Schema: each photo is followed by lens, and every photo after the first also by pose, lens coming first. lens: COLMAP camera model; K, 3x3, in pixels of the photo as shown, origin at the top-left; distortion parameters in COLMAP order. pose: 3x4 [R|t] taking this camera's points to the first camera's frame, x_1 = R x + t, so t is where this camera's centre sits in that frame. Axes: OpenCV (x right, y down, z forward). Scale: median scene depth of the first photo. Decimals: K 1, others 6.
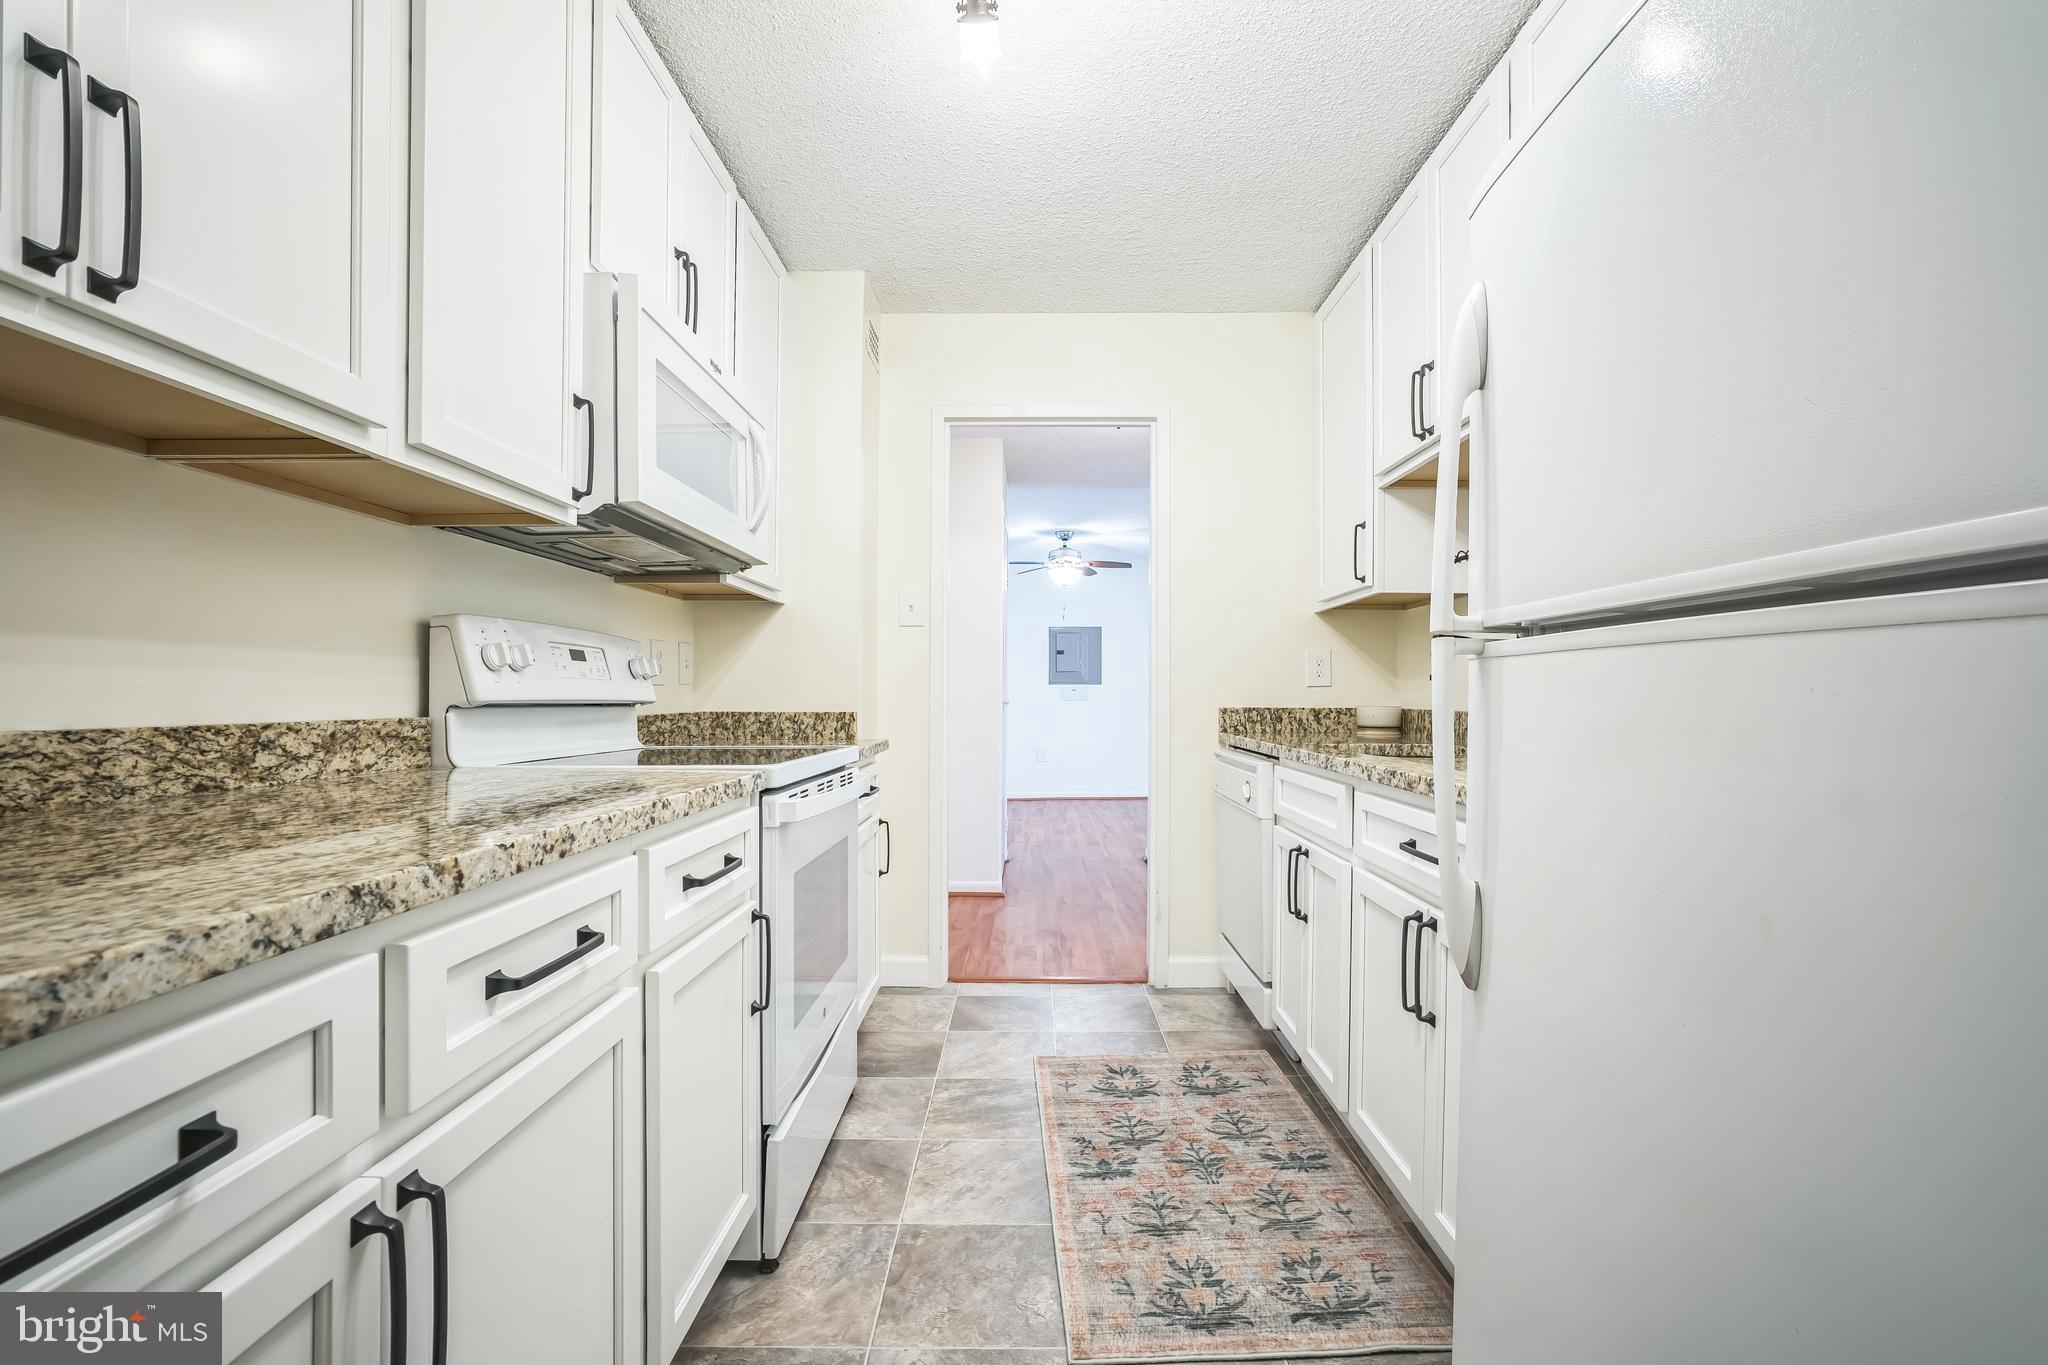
lens RADIAL K [[878.6, 0, 1019.1], [0, 878.6, 693.6], [0, 0, 1]] dist [-0.032499, 0.011281]
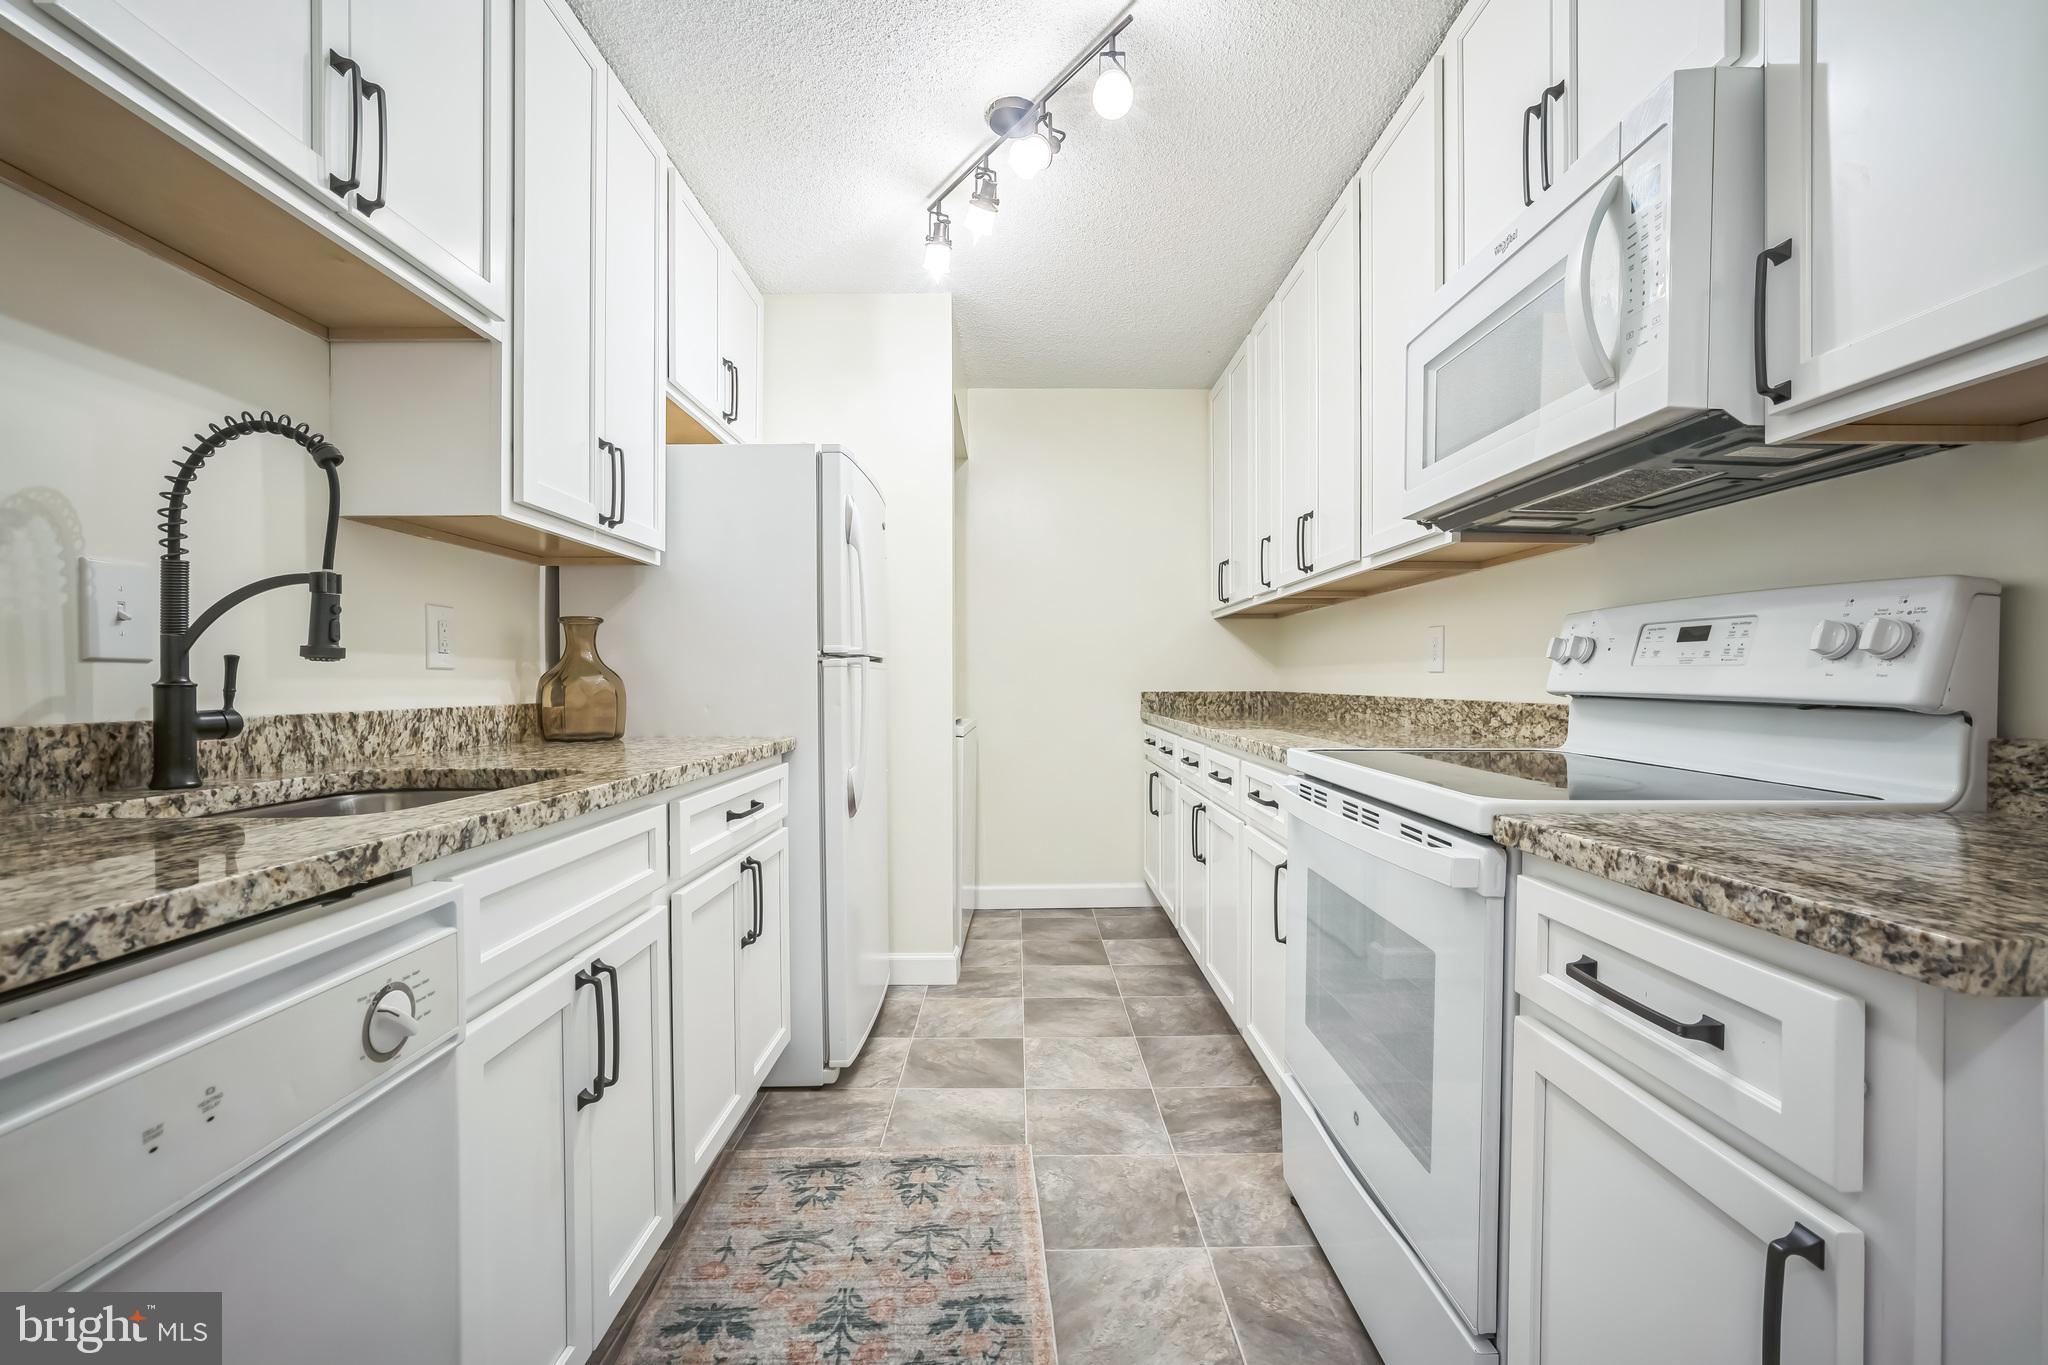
lens RADIAL K [[878.6, 0, 1013.0], [0, 878.6, 679.6], [0, 0, 1]] dist [-0.032499, 0.011281]
pose [[-0.999899, -0.003043, -0.013871, 0.091405], [-0.003021, 0.999994, -0.001659, -0.003043], [0.013876, -0.001617, -0.999902, 2.036519]]
